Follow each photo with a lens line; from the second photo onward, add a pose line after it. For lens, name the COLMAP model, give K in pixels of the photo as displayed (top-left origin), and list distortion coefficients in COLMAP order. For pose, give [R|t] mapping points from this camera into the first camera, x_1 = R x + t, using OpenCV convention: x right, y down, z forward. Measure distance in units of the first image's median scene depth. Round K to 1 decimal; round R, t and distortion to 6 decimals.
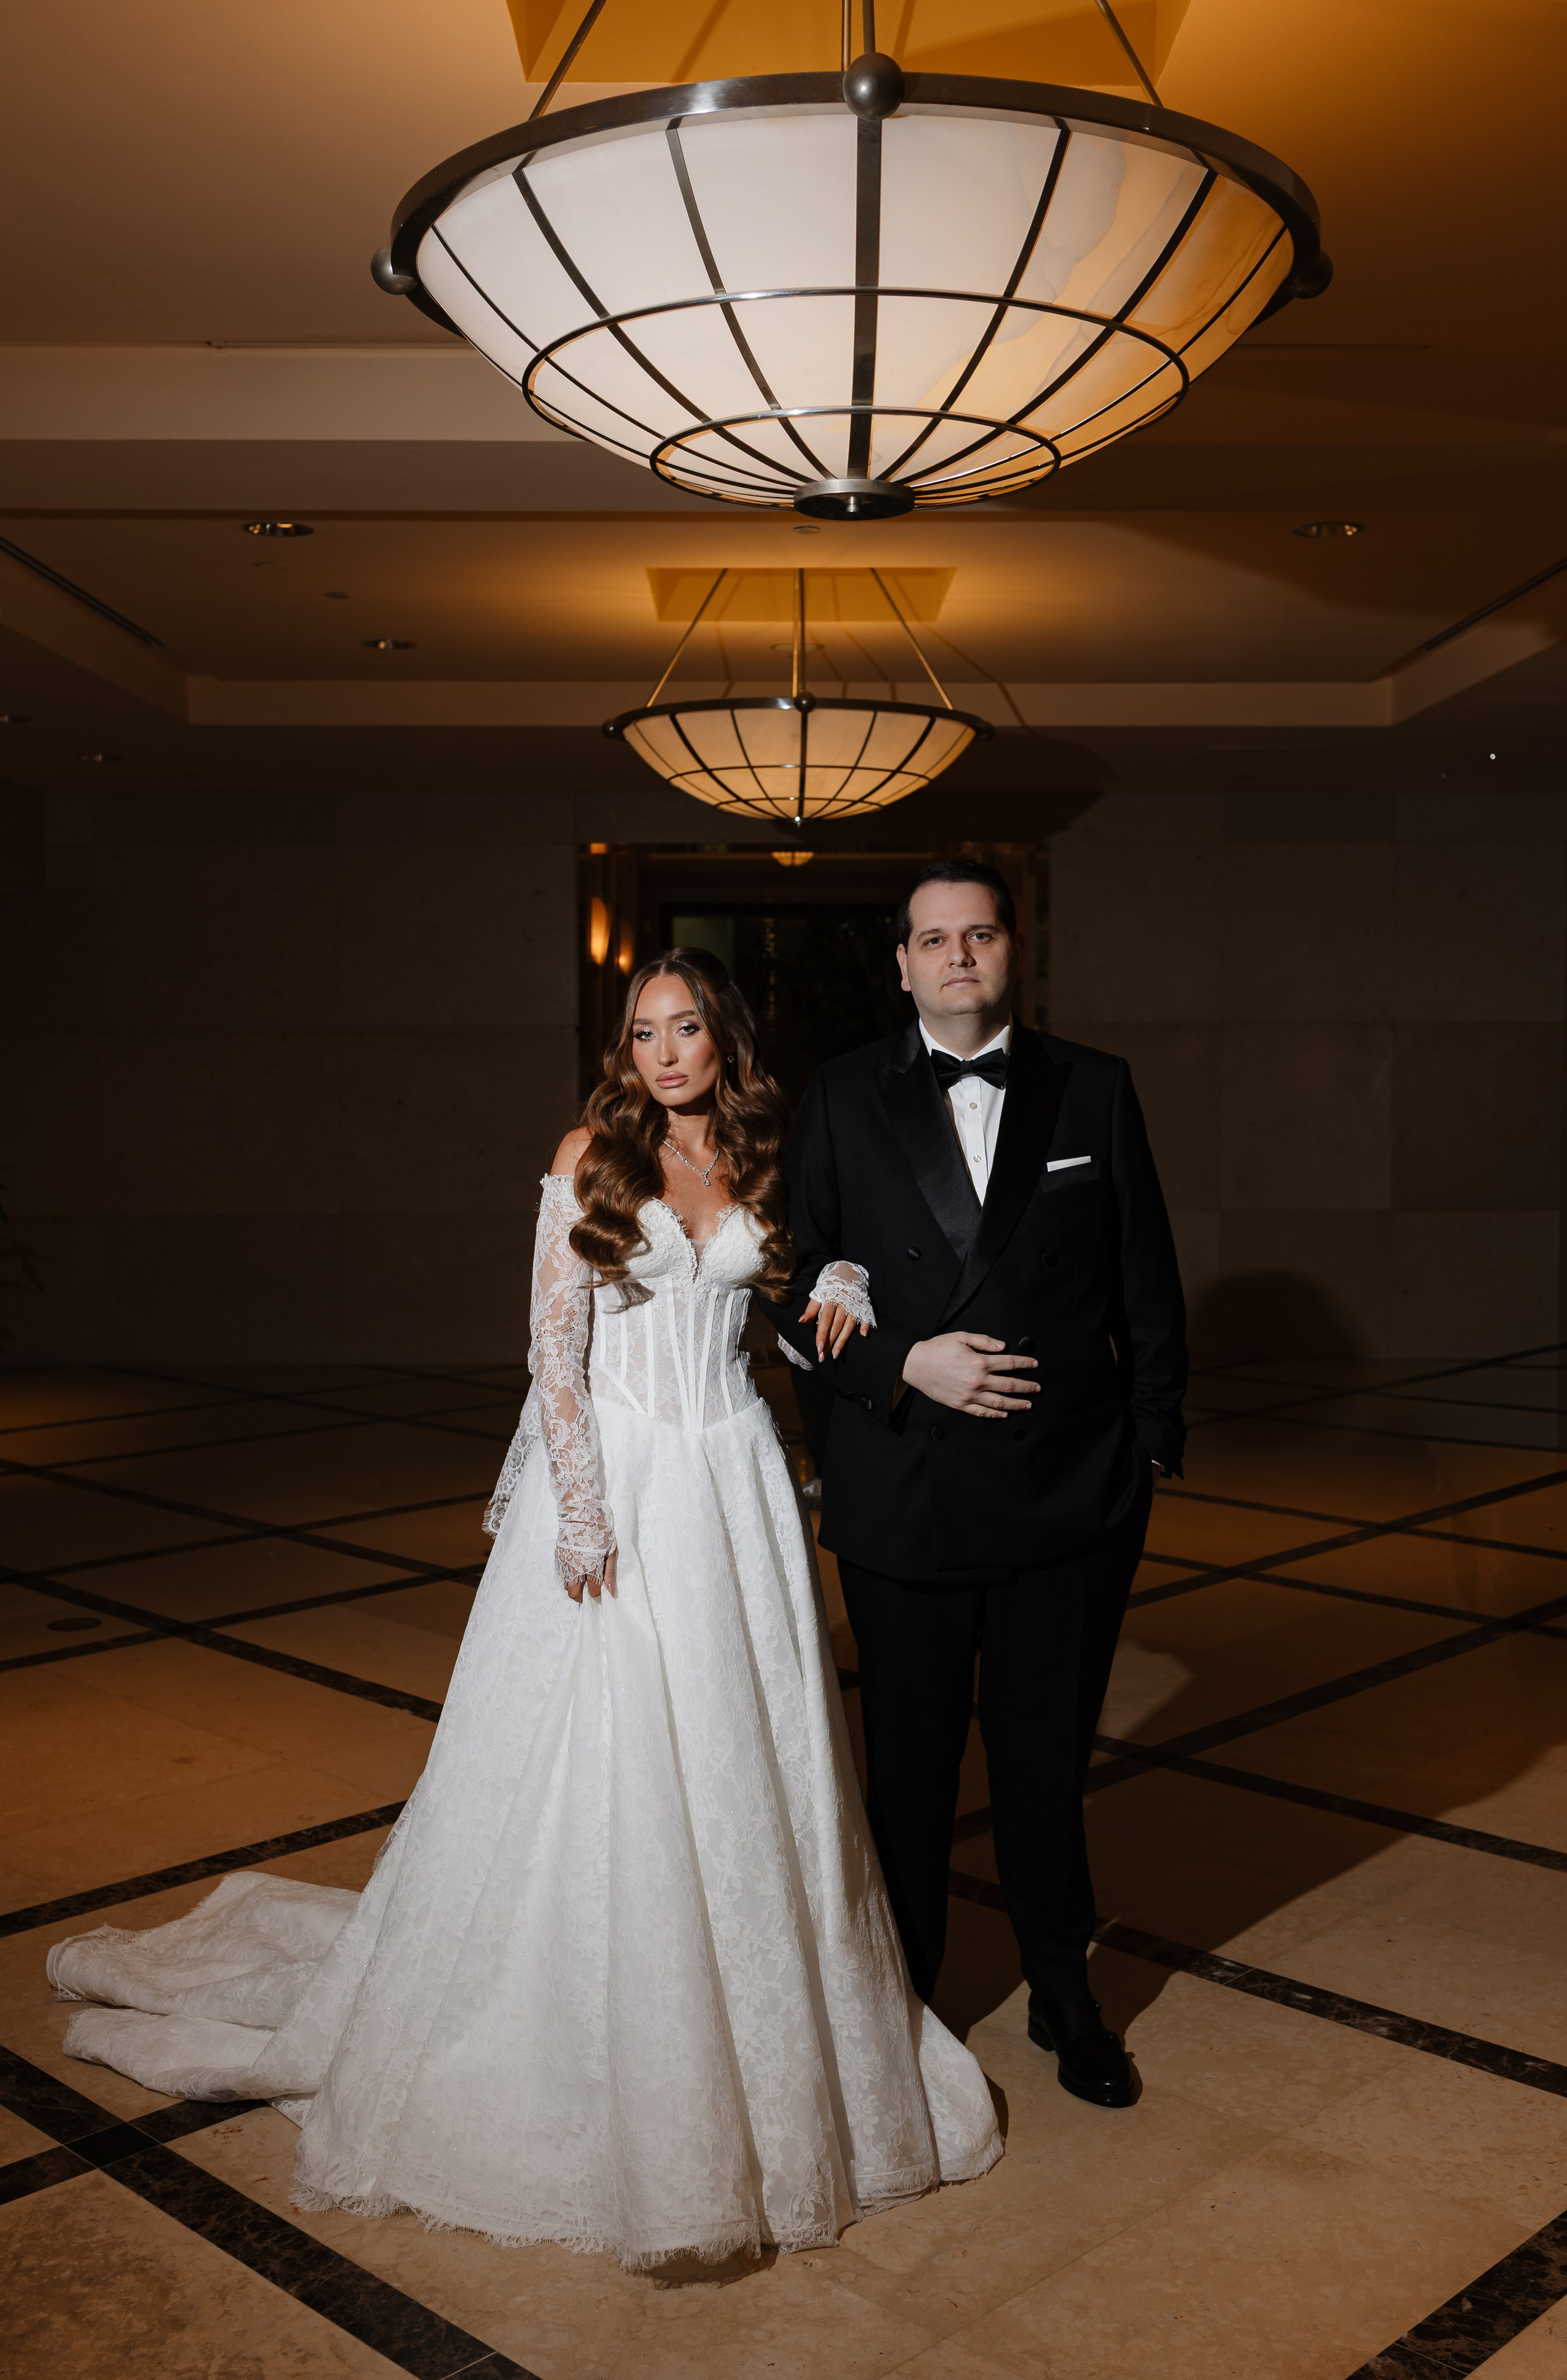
lens RADIAL K [[2334.7, 0, 787.3], [0, 2334.7, 1266.3], [0, 0, 1]] dist [0.001461, 0.006088]
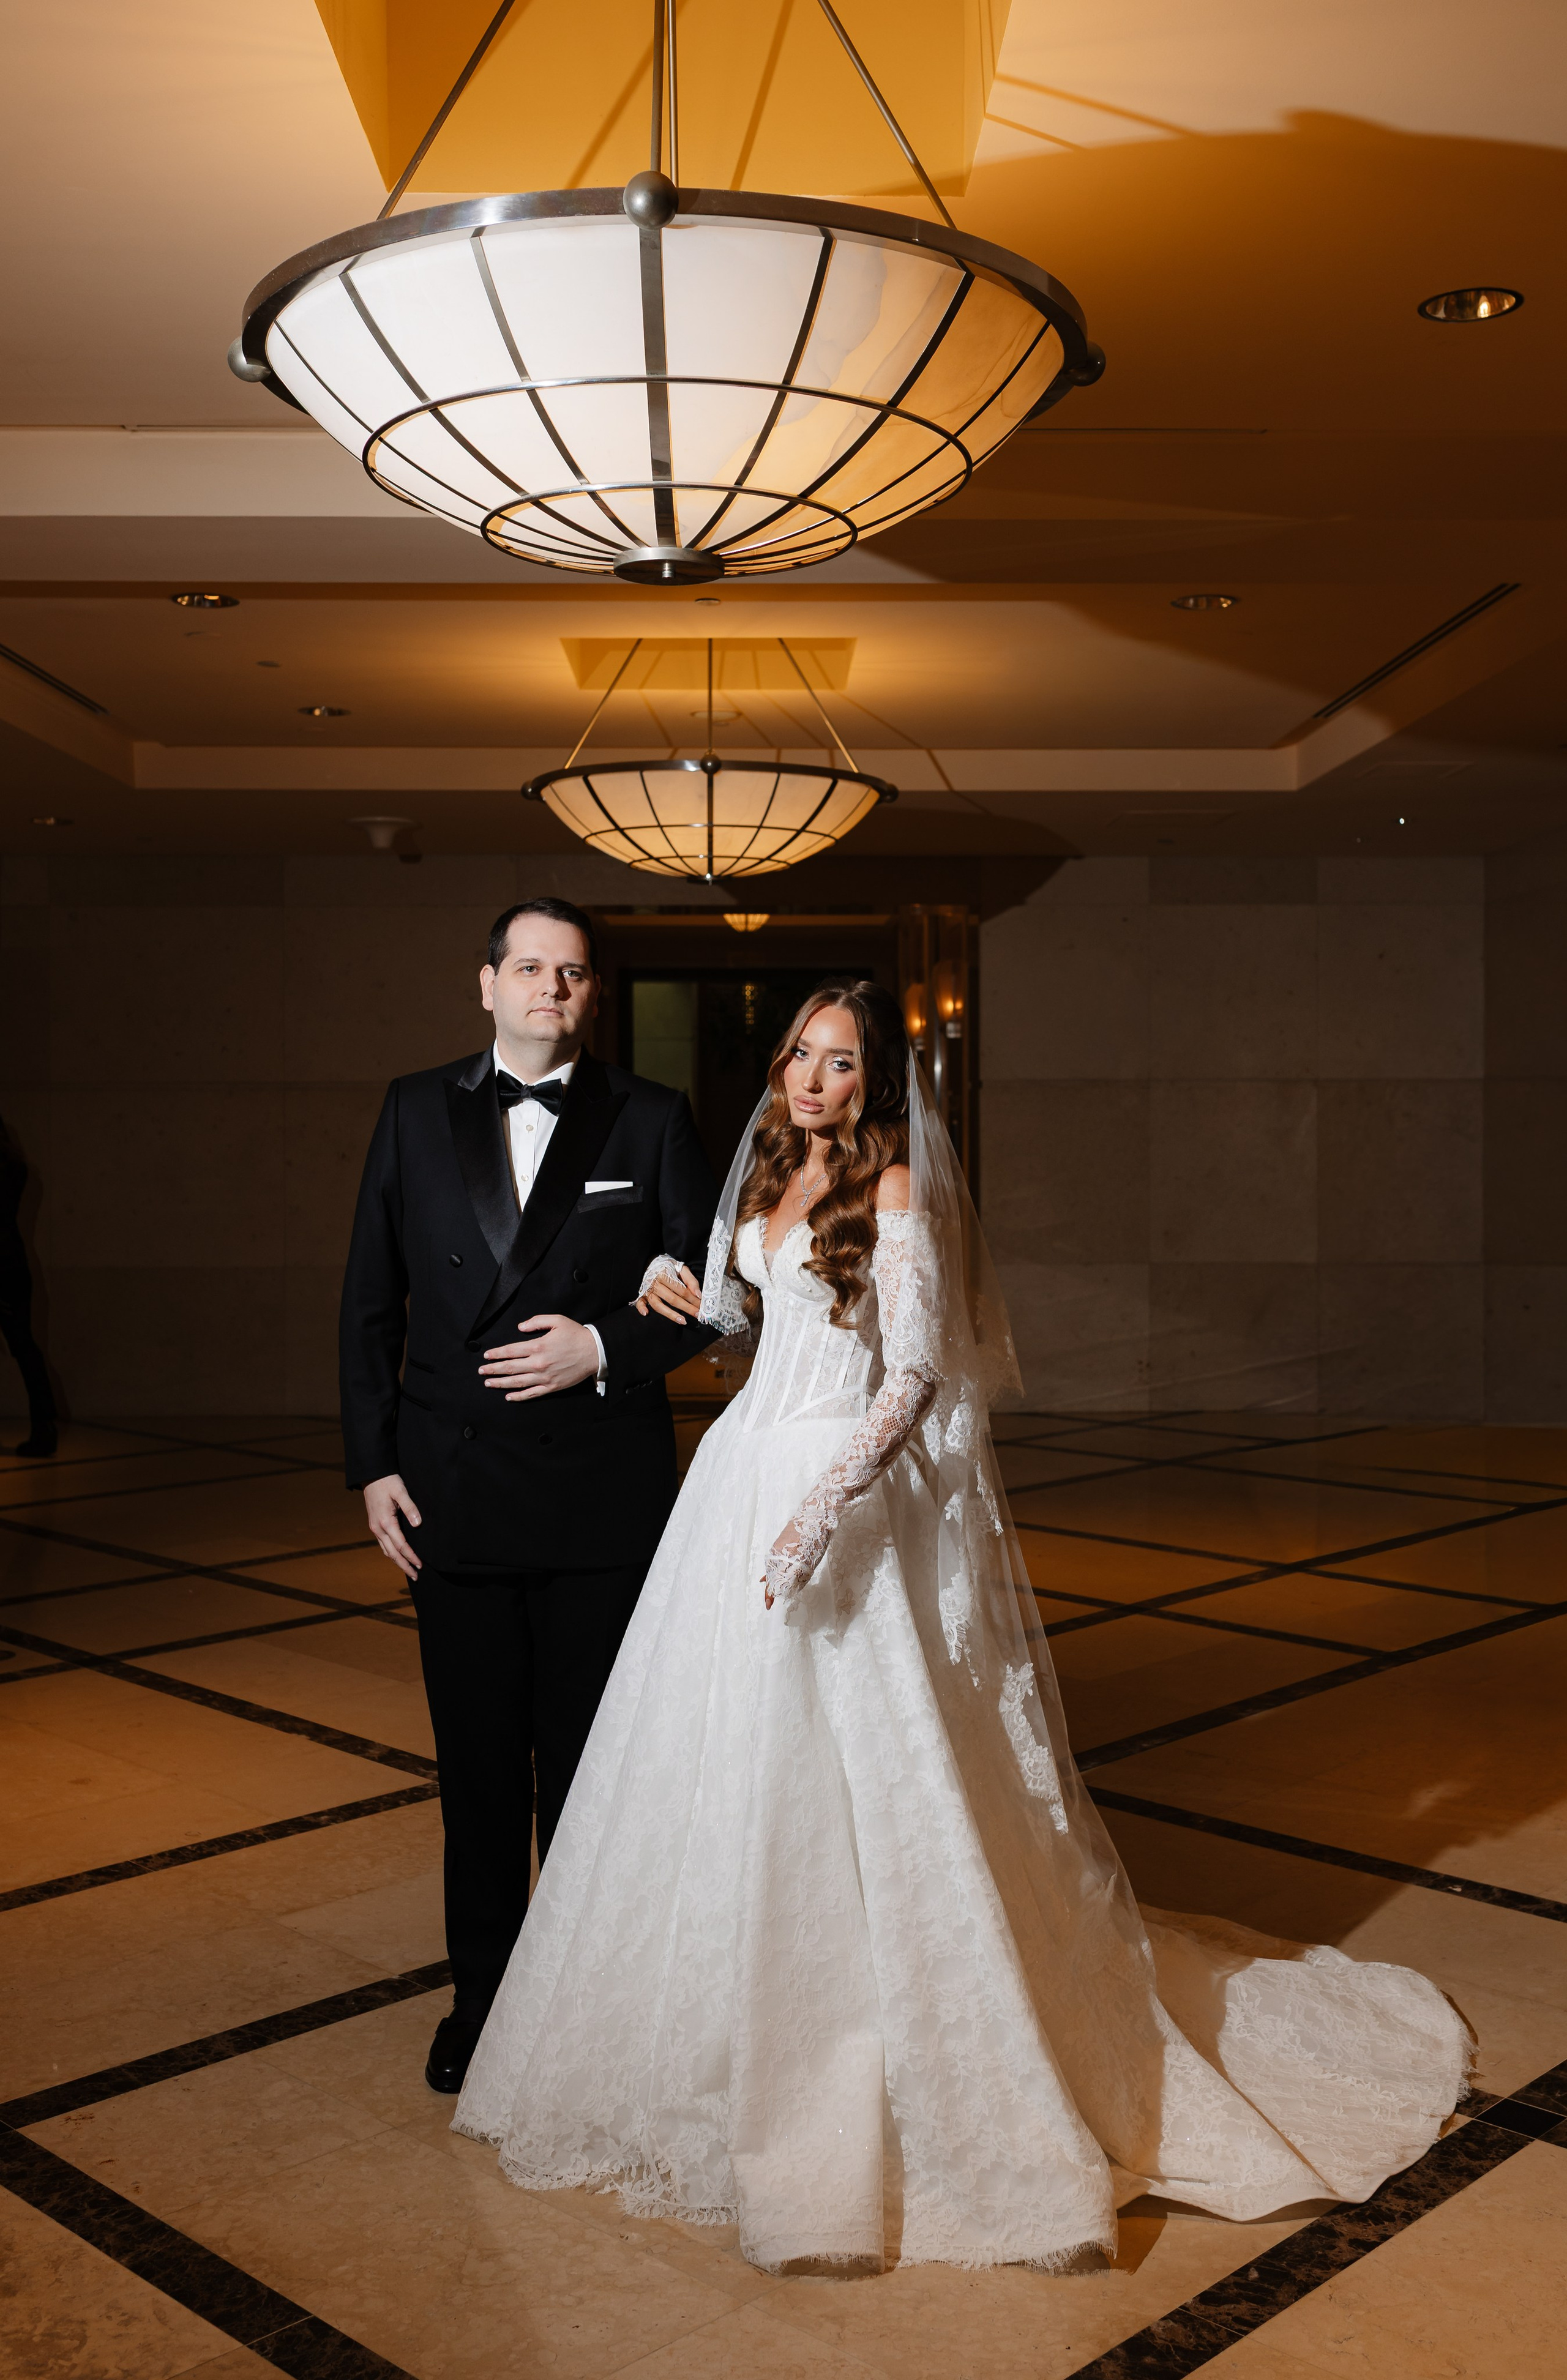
lens RADIAL K [[2357.0, 0, 783.5], [0, 2357.0, 1190.0], [0, 0, 1]] dist [0.005003, 0.001248]
pose [[0.999999, 0.001051, -0.001344, 0.082186], [-0.001136, 0.997896, -0.064825, 0.032157], [0.001273, 0.064826, 0.997896, -0.075787]]
